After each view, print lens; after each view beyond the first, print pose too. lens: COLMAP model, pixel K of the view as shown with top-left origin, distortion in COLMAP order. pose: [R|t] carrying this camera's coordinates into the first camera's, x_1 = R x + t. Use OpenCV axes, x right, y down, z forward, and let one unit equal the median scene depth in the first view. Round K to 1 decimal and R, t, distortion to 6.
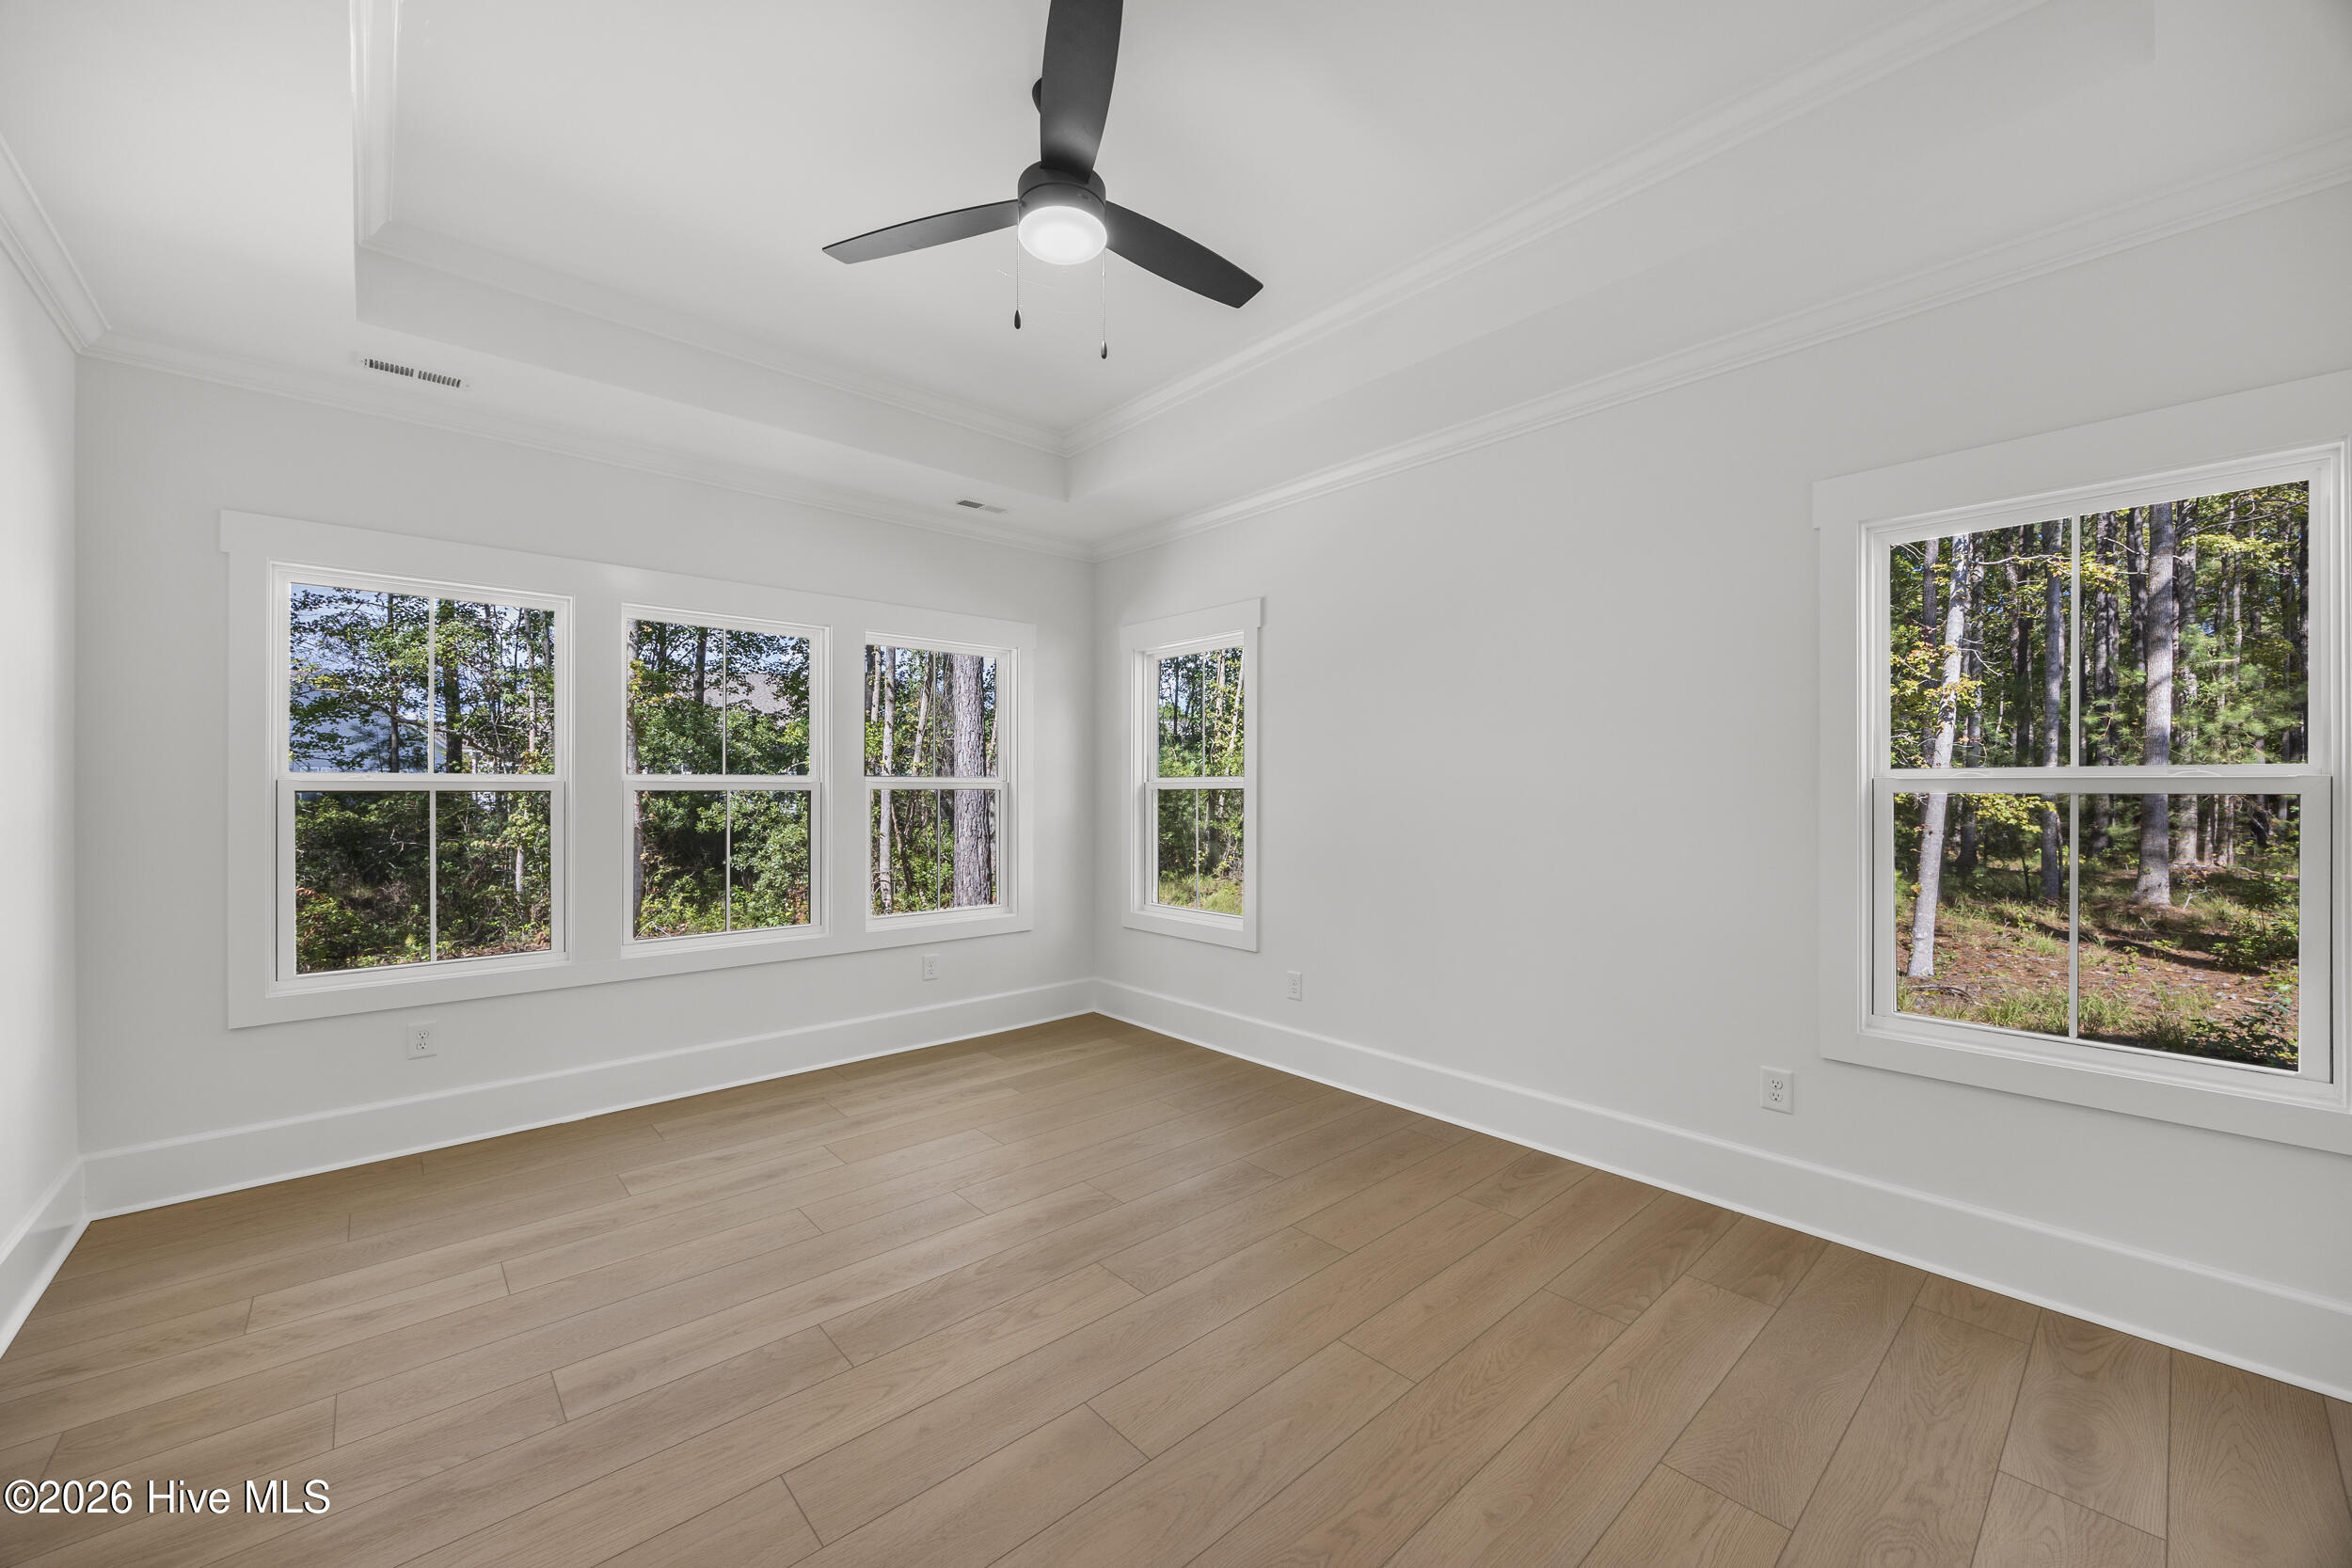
lens RADIAL K [[904.5, 0, 1174.1], [0, 904.5, 791.8], [0, 0, 1]] dist [0.002183, -0.000312]
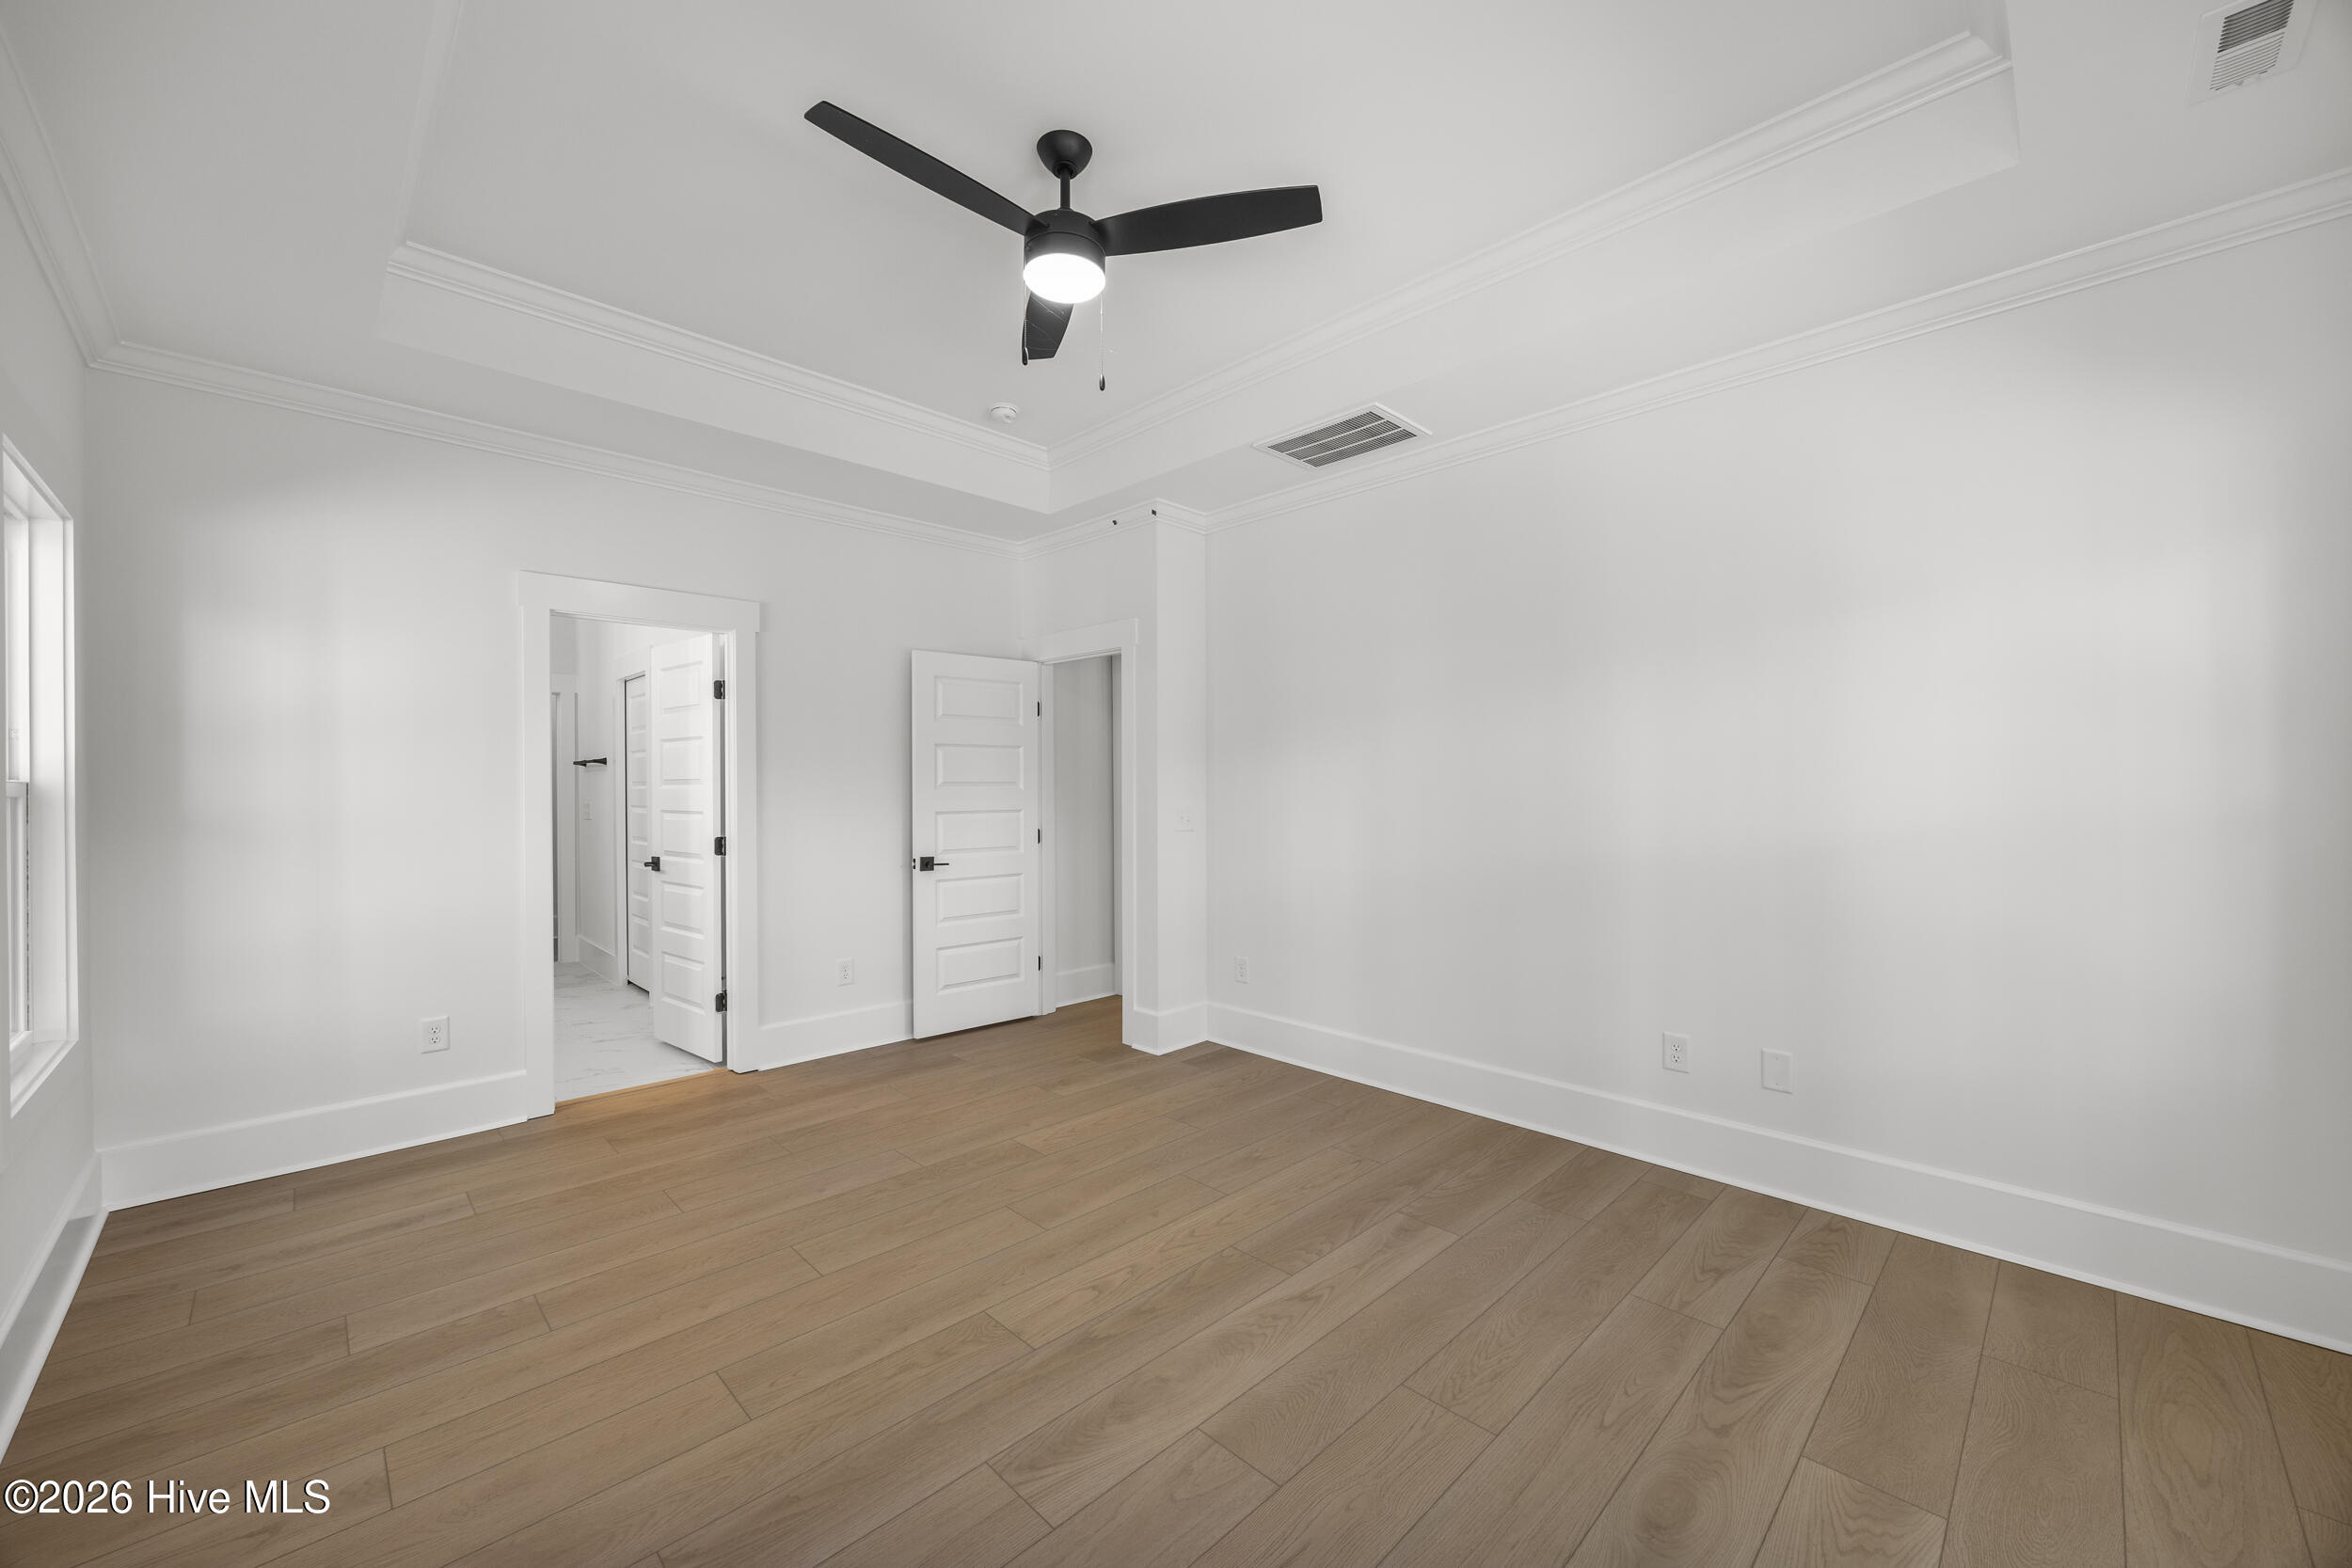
lens RADIAL K [[904.5, 0, 1167.5], [0, 904.5, 789.6], [0, 0, 1]] dist [0.002183, -0.000312]
pose [[-0.999259, 0.006154, -0.038006, -0.145547], [0.005943, 0.999966, 0.005658, -0.004290], [0.038039, 0.005428, -0.999262, 1.479596]]
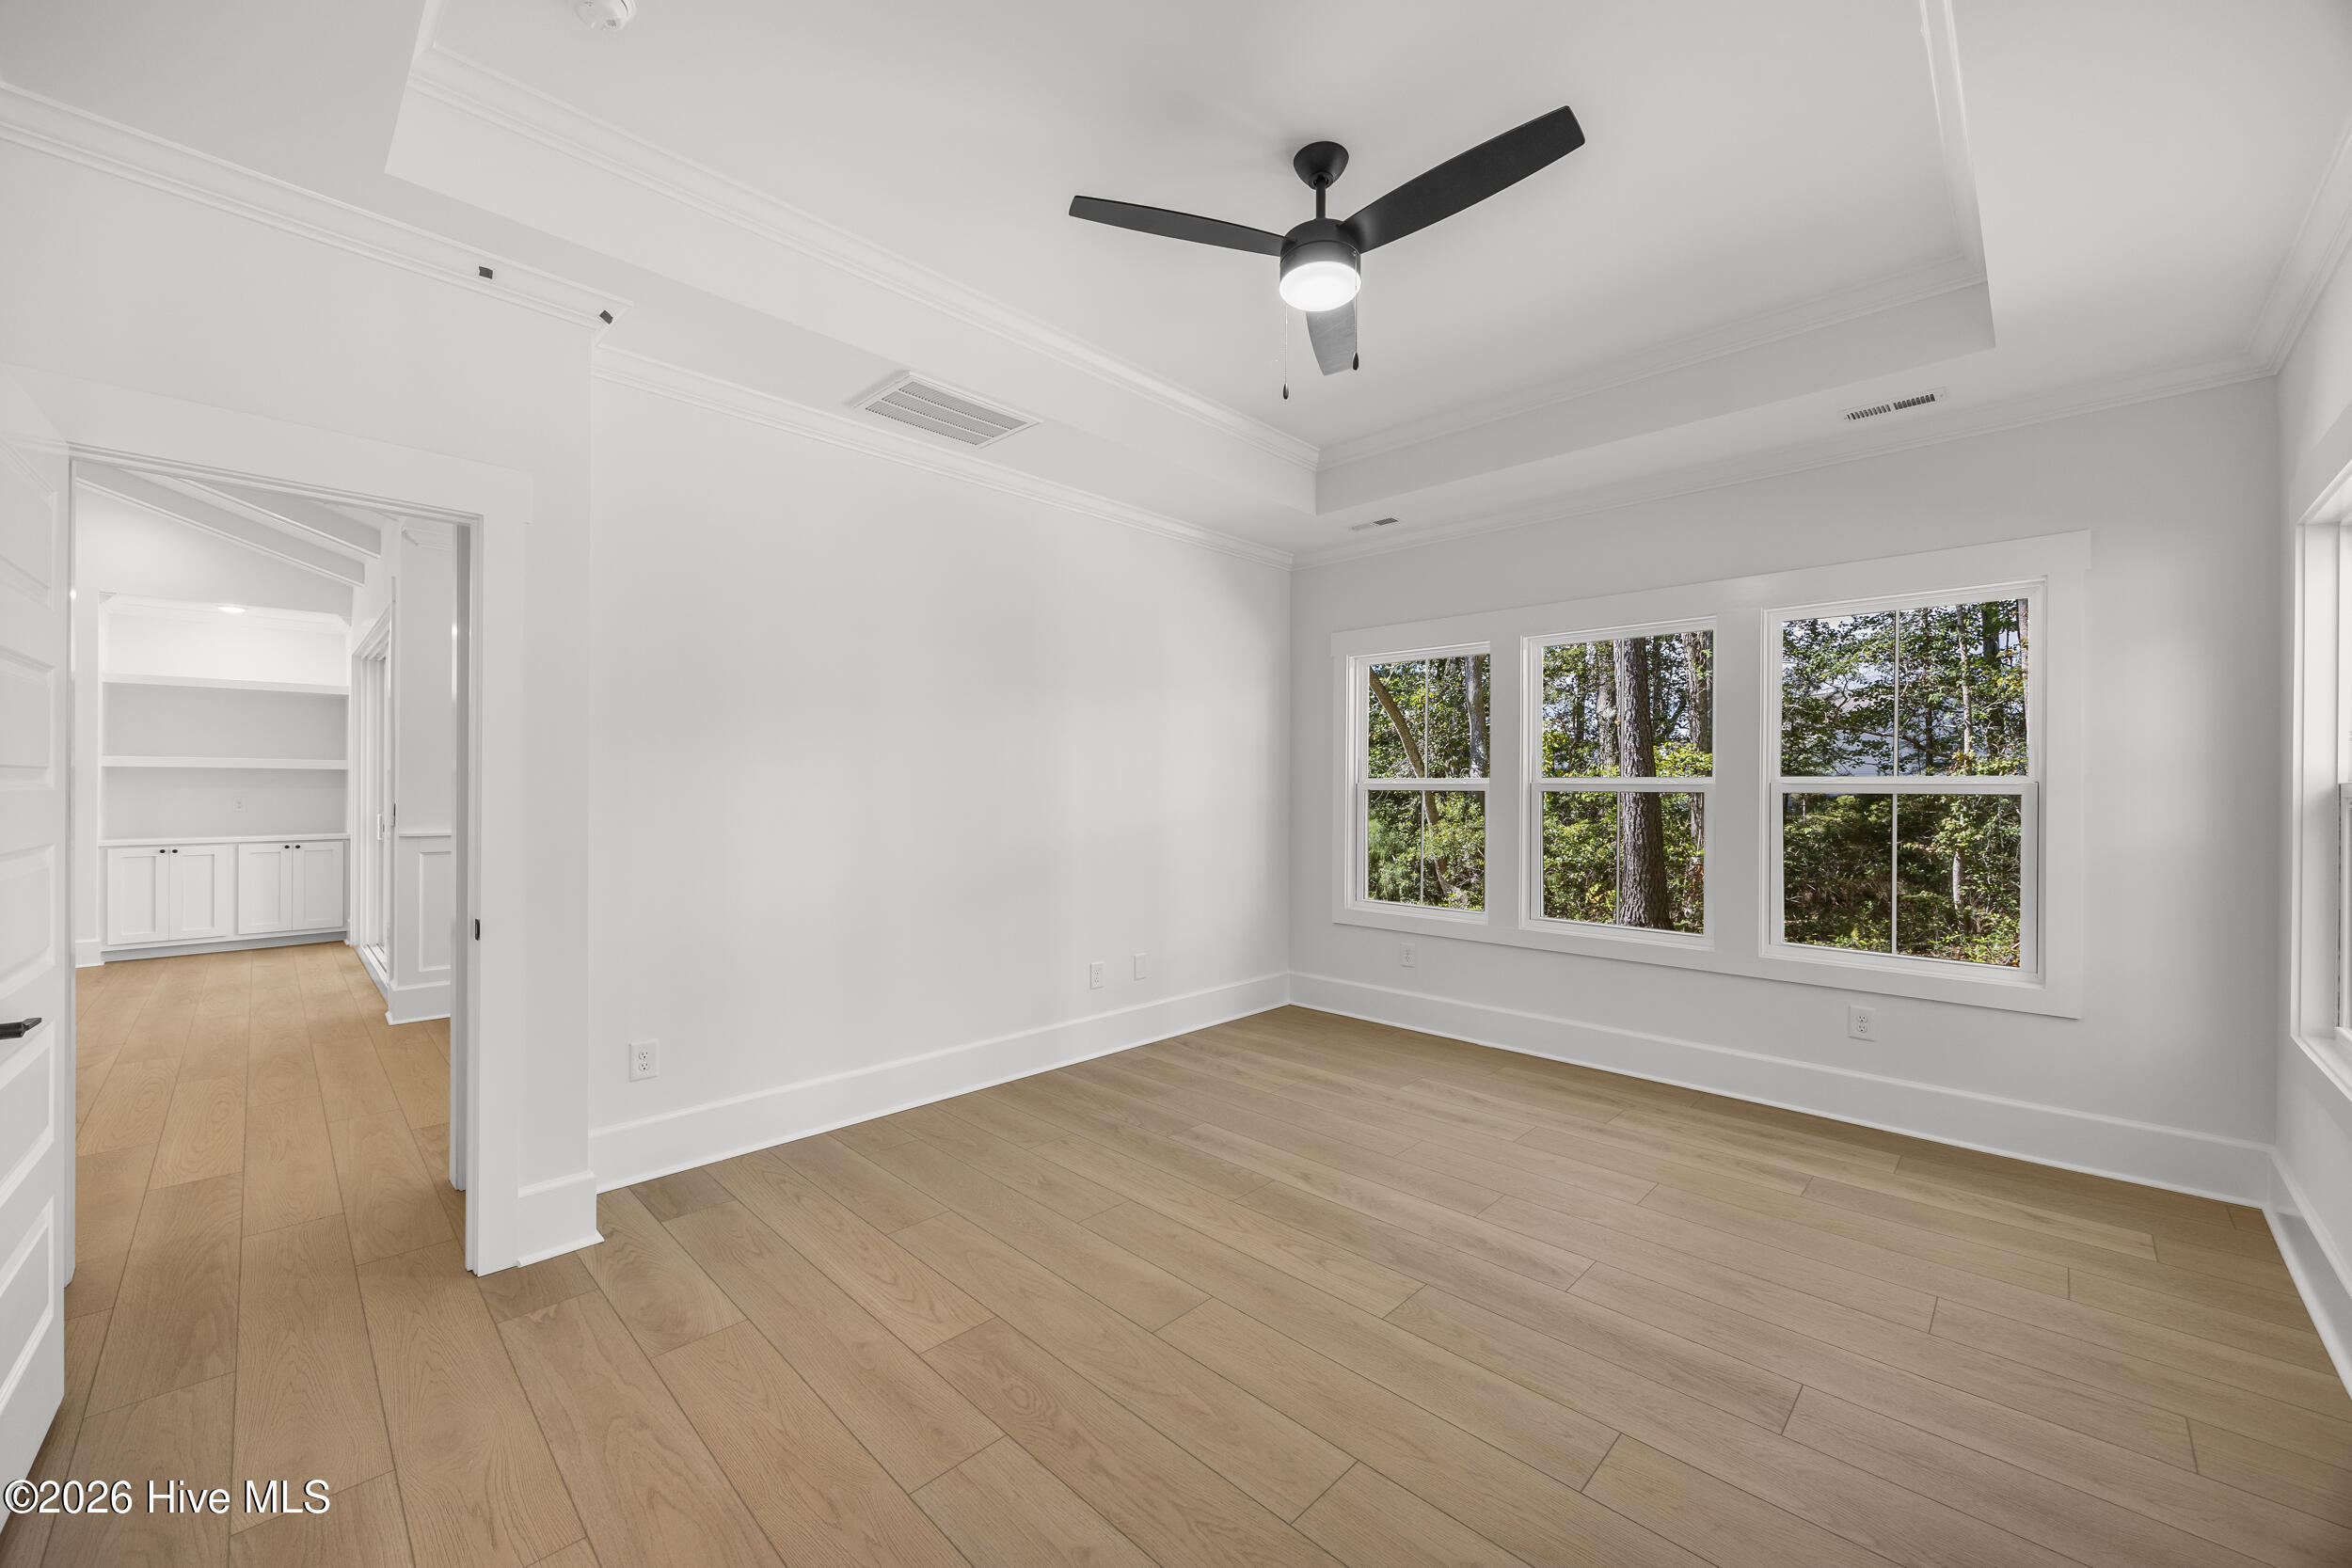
lens RADIAL K [[904.5, 0, 1176.5], [0, 904.5, 788.8], [0, 0, 1]] dist [0.002183, -0.000312]
pose [[0.067471, 0.002149, -0.997719, 0.681903], [-0.009022, 0.999958, 0.001543, -0.002677], [0.997680, 0.008897, 0.067487, 0.534961]]
